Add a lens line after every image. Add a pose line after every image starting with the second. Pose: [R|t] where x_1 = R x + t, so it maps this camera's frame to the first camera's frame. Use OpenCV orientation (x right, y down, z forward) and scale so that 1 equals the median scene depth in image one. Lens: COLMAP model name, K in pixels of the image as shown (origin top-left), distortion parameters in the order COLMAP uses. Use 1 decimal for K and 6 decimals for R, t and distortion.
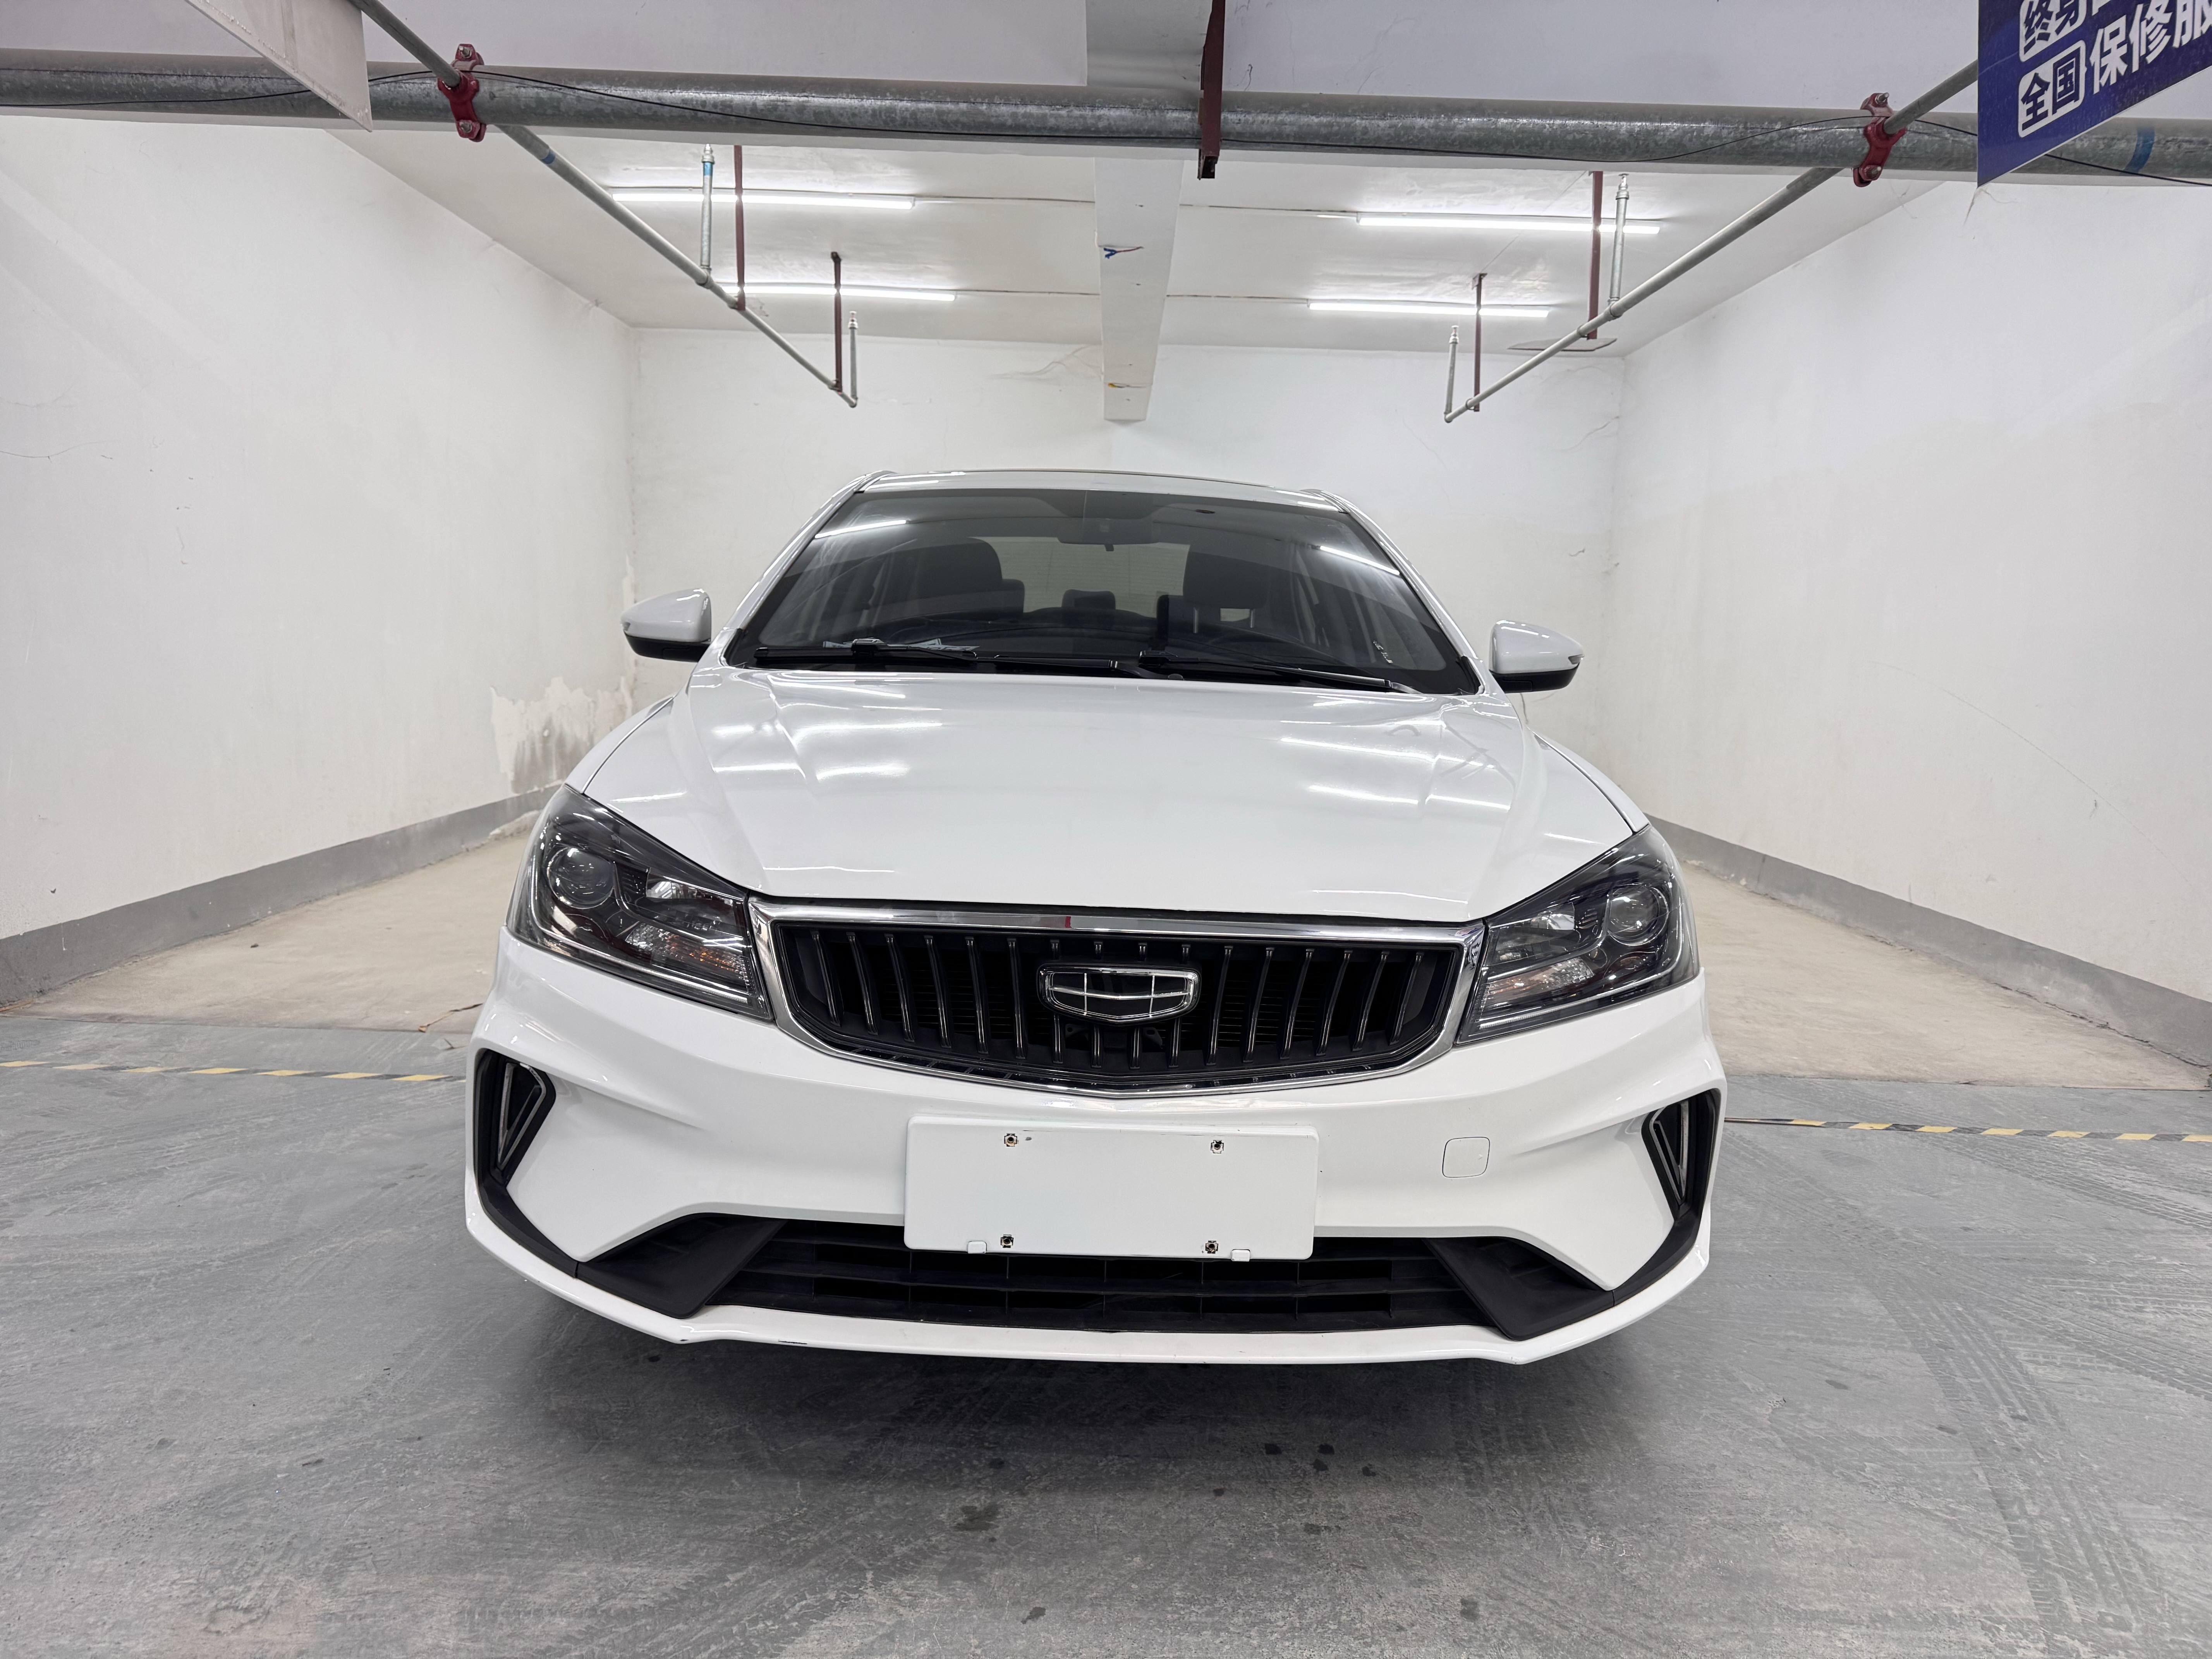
lens RADIAL K [[1555.7, 0, 1101.0], [0, 1555.7, 832.5], [0, 0, 1]] dist [0.024314, -0.023502]
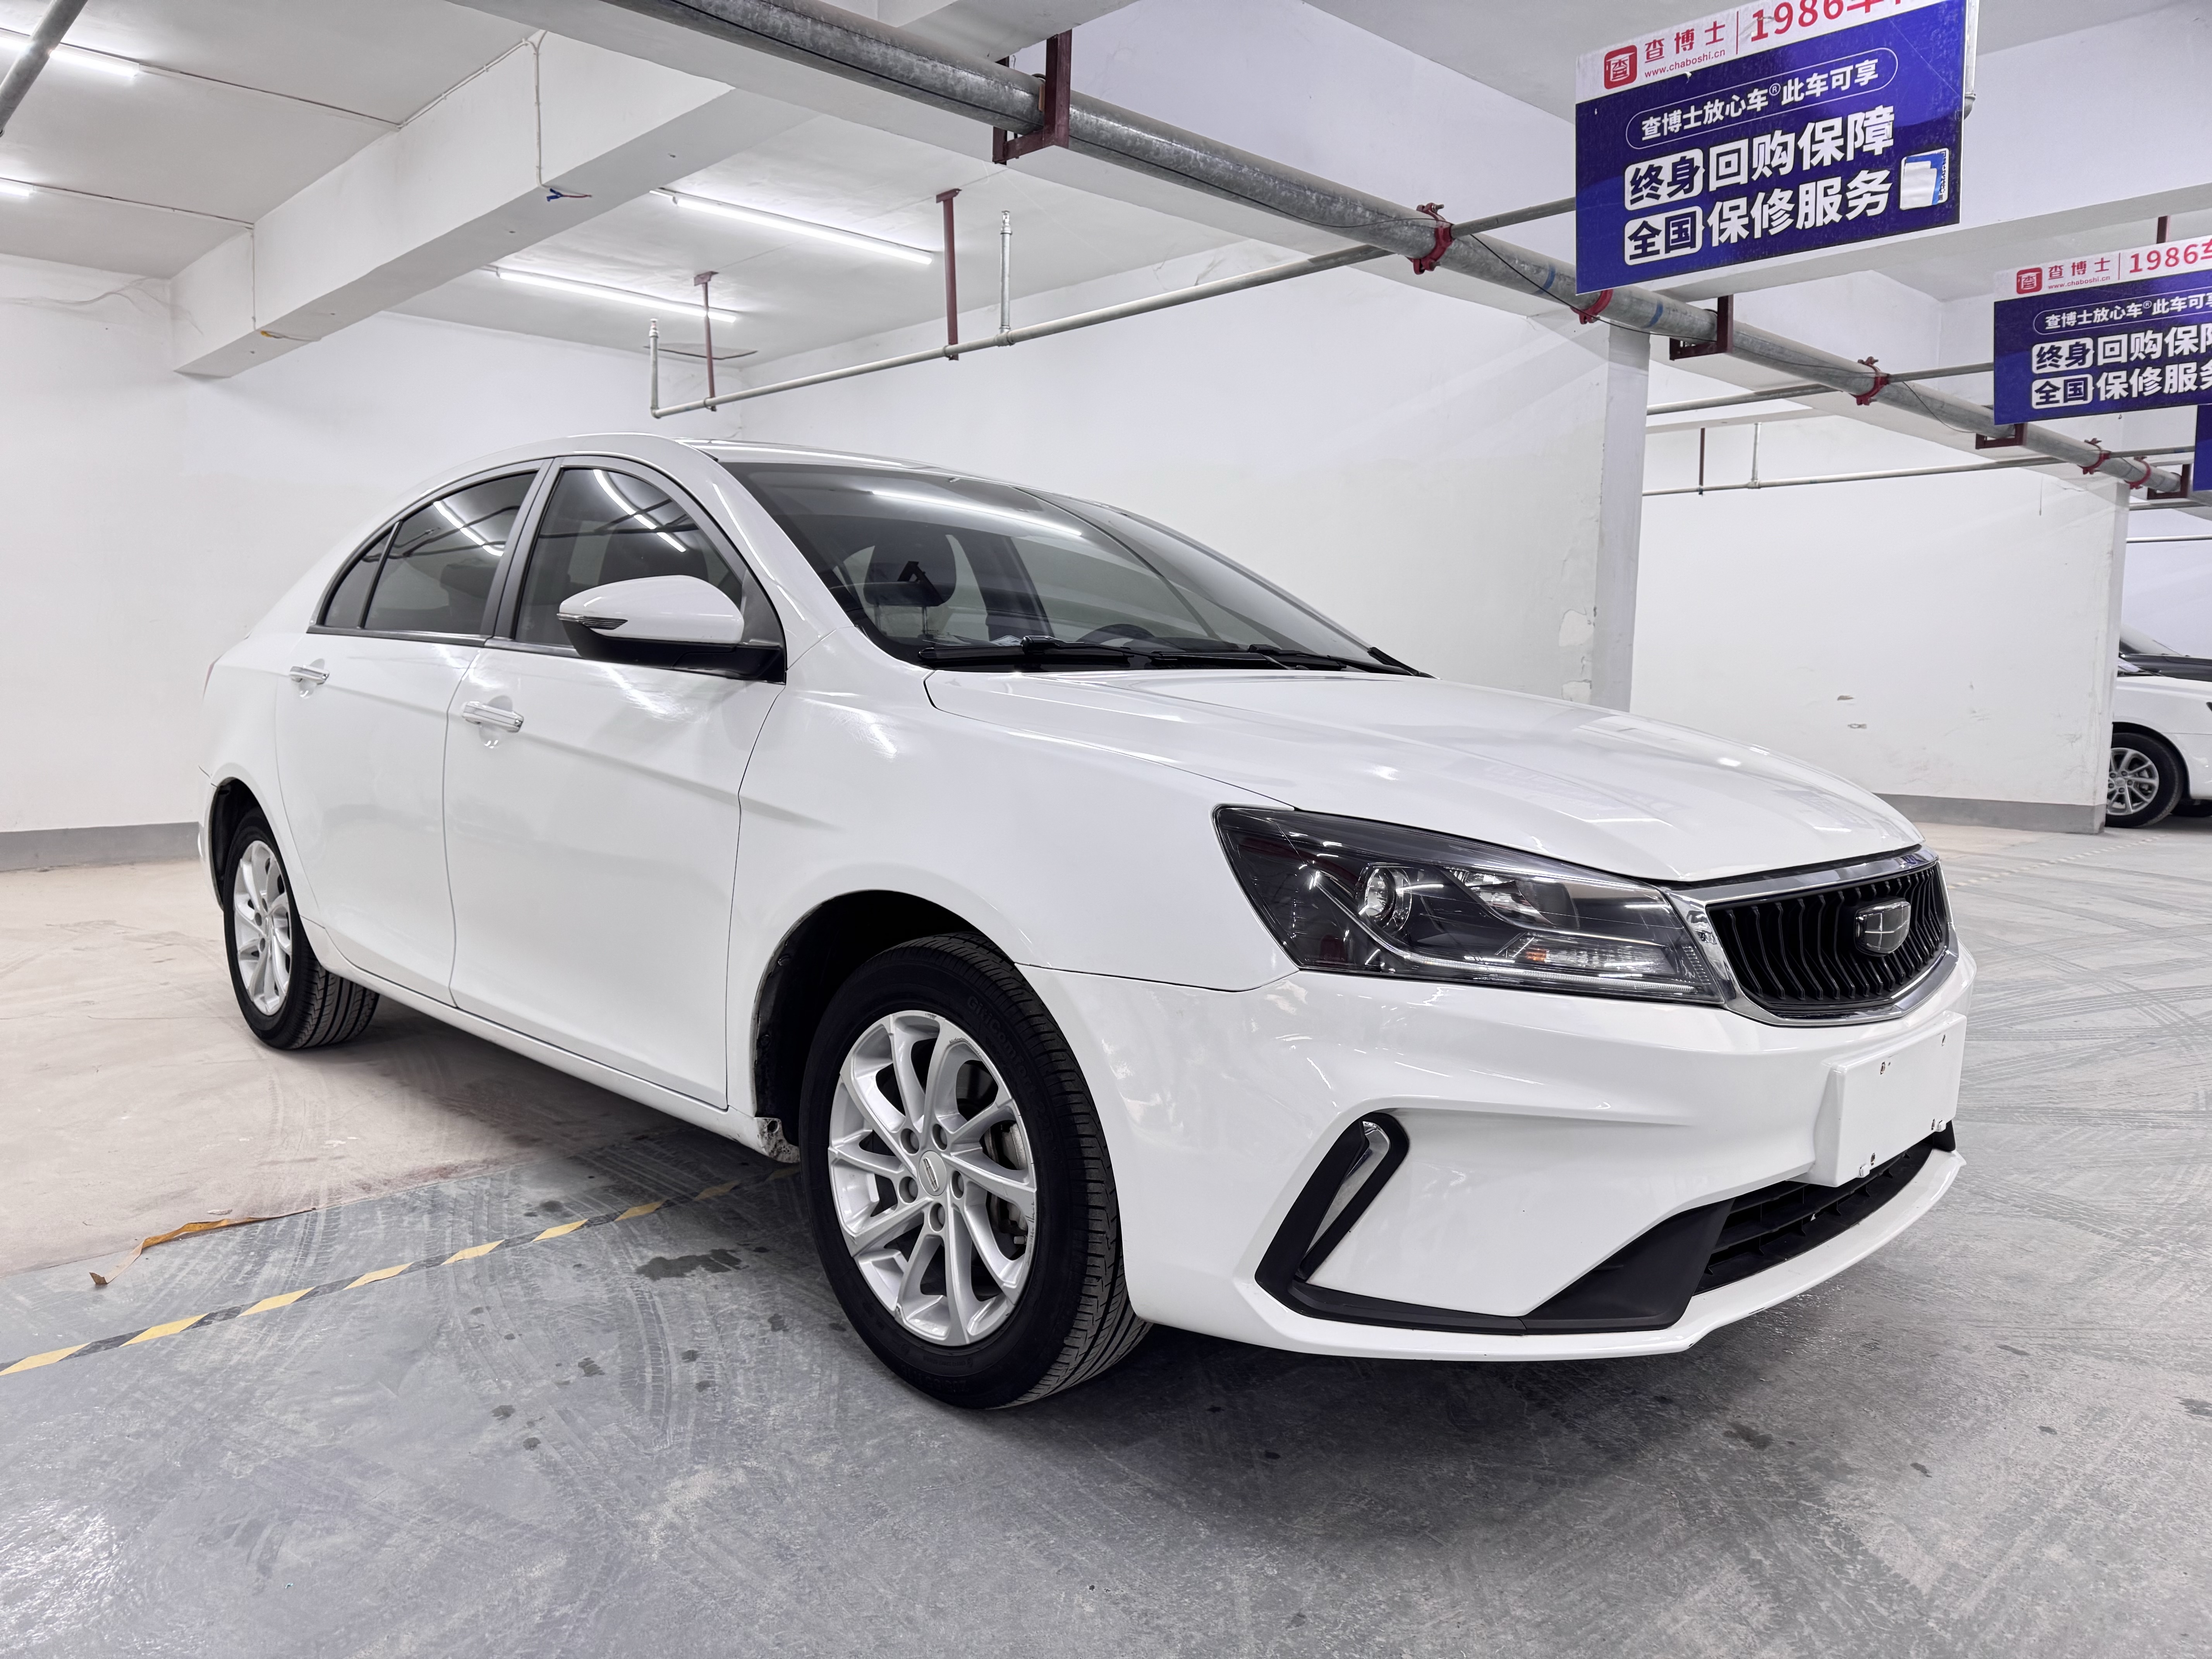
lens RADIAL K [[1555.7, 0, 1094.9], [0, 1555.7, 831.9], [0, 0, 1]] dist [0.024314, -0.023502]
pose [[0.727700, -0.096253, 0.679108, -0.866376], [0.098677, 0.994496, 0.035217, -0.048959], [-0.678760, 0.041385, 0.733193, 0.386059]]
